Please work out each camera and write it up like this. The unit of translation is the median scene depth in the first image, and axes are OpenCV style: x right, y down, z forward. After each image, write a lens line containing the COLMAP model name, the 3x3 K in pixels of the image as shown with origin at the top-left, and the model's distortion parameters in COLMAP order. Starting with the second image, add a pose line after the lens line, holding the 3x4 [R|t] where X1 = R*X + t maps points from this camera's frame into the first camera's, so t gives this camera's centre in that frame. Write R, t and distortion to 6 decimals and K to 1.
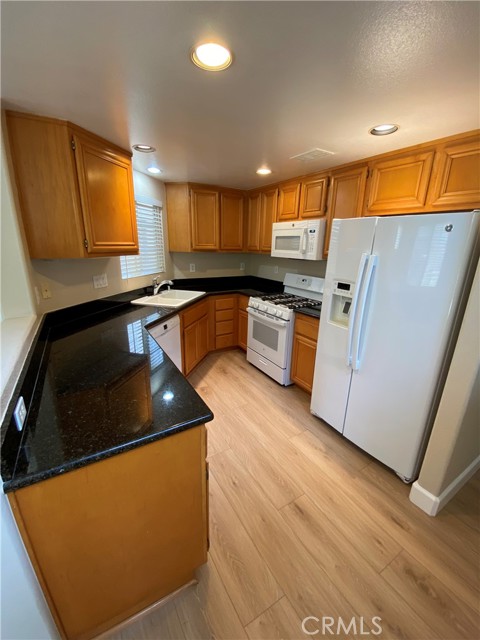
lens RADIAL K [[263.0, 0, 241.5], [0, 263.0, 322.9], [0, 0, 1]] dist [0.017728, -0.017647]
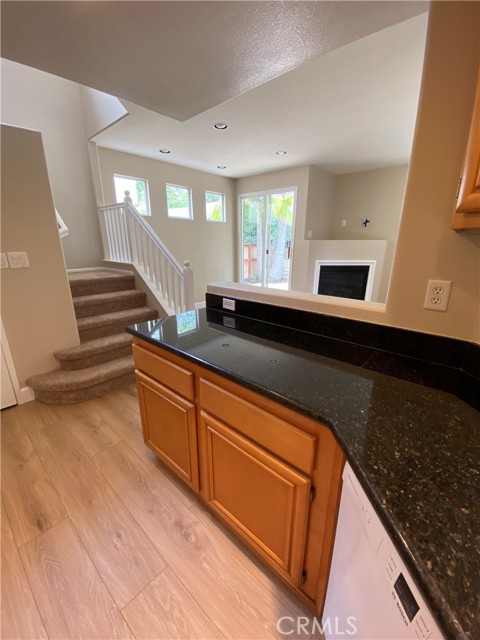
lens RADIAL K [[263.4, 0, 235.3], [0, 263.4, 320.6], [0, 0, 1]] dist [0.011359, -0.015093]
pose [[-0.960198, 0.059562, -0.272897, -0.119716], [-0.099891, 0.839165, 0.534625, -0.218540], [0.260849, 0.540606, -0.799814, 0.919661]]
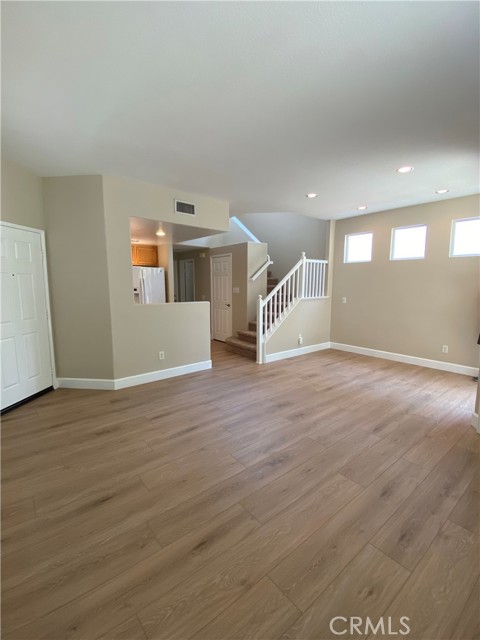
lens RADIAL K [[293.1, 0, 240.0], [0, 293.1, 320.0], [0, 0, 1]] dist [0.077369, 0.000036]
pose [[-0.134655, -0.146876, 0.979947, -2.080859], [0.281245, 0.942617, 0.179927, -0.063102], [-0.950142, 0.299833, -0.085620, 0.225071]]
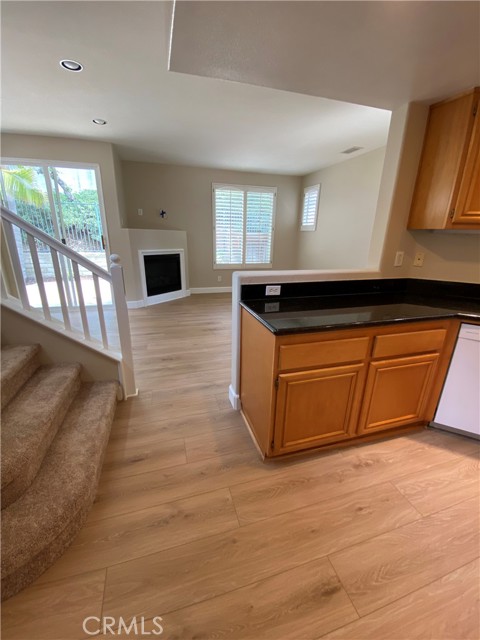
lens RADIAL K [[263.0, 0, 241.5], [0, 263.0, 322.9], [0, 0, 1]] dist [0.017728, -0.017647]
pose [[-0.251078, 0.284490, -0.925216, 0.430932], [-0.301030, 0.885488, 0.353965, -0.037685], [0.919968, 0.367391, -0.136687, 0.395043]]
